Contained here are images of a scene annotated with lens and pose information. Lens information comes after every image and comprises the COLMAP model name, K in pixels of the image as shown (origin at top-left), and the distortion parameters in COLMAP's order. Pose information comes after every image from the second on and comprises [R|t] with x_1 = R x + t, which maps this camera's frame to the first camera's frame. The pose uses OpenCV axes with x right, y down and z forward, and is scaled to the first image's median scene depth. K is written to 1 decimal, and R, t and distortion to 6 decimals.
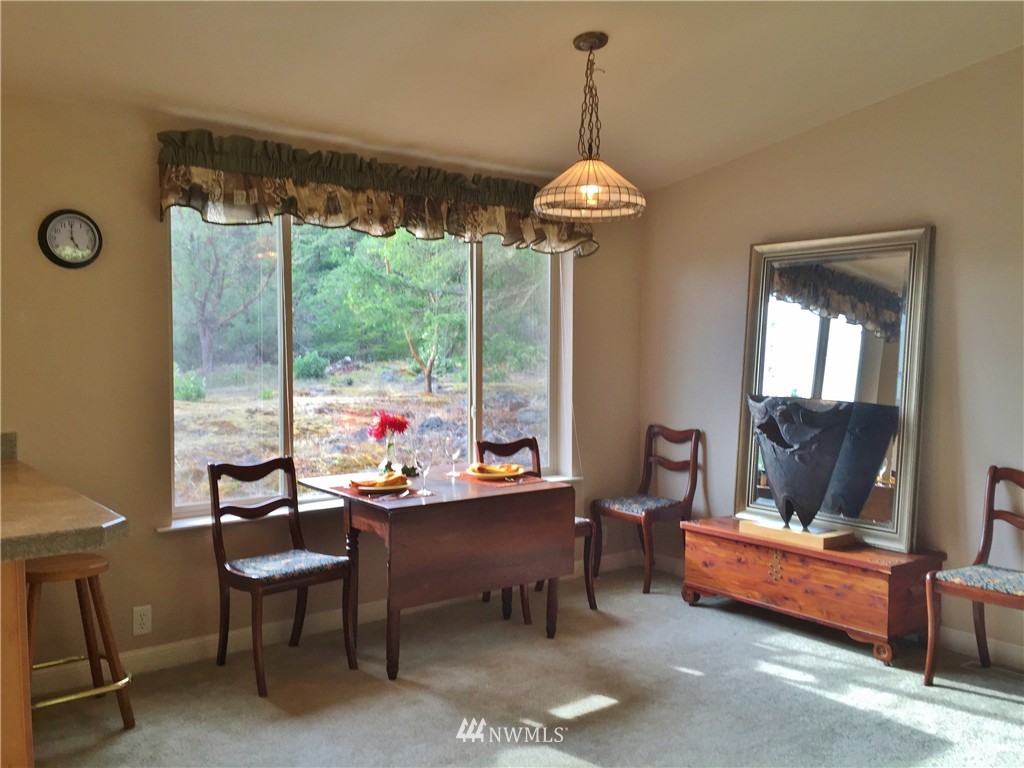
lens RADIAL K [[880.3, 0, 512.0], [0, 880.3, 384.0], [0, 0, 1]] dist [0.093746, -0.140934]
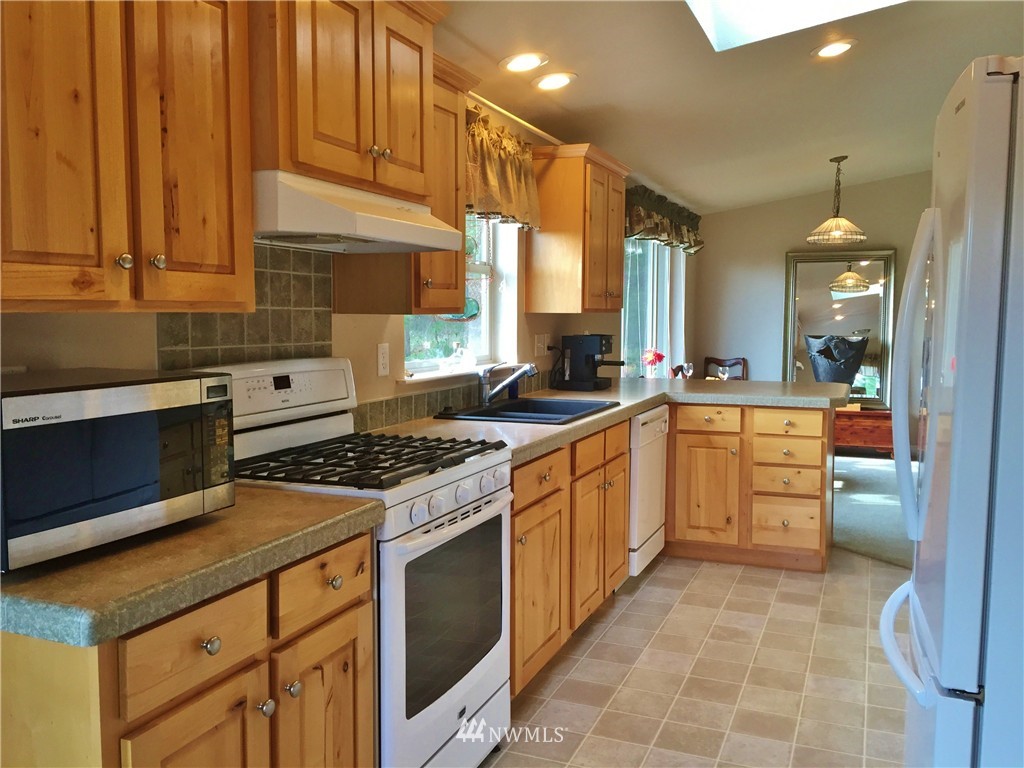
lens RADIAL K [[880.3, 0, 512.0], [0, 880.3, 384.0], [0, 0, 1]] dist [0.093746, -0.140934]
pose [[0.867708, -0.052423, 0.494302, -1.318119], [0.030816, 0.998184, 0.051768, -0.001471], [-0.496118, -0.029687, 0.867748, -0.342864]]
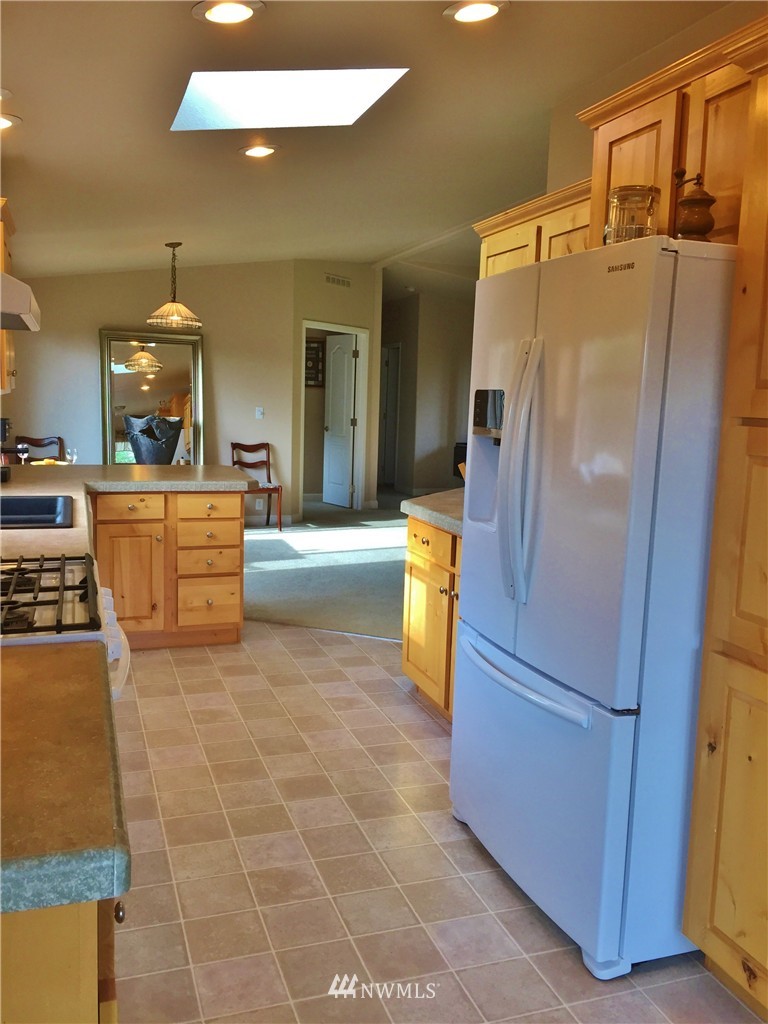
lens RADIAL K [[880.3, 0, 384.0], [0, 880.3, 512.0], [0, 0, 1]] dist [0.093746, -0.140934]
pose [[0.321759, -0.128391, 0.938076, -1.485072], [0.011776, 0.991229, 0.131627, -0.027349], [-0.946749, -0.031306, 0.320448, -0.131505]]
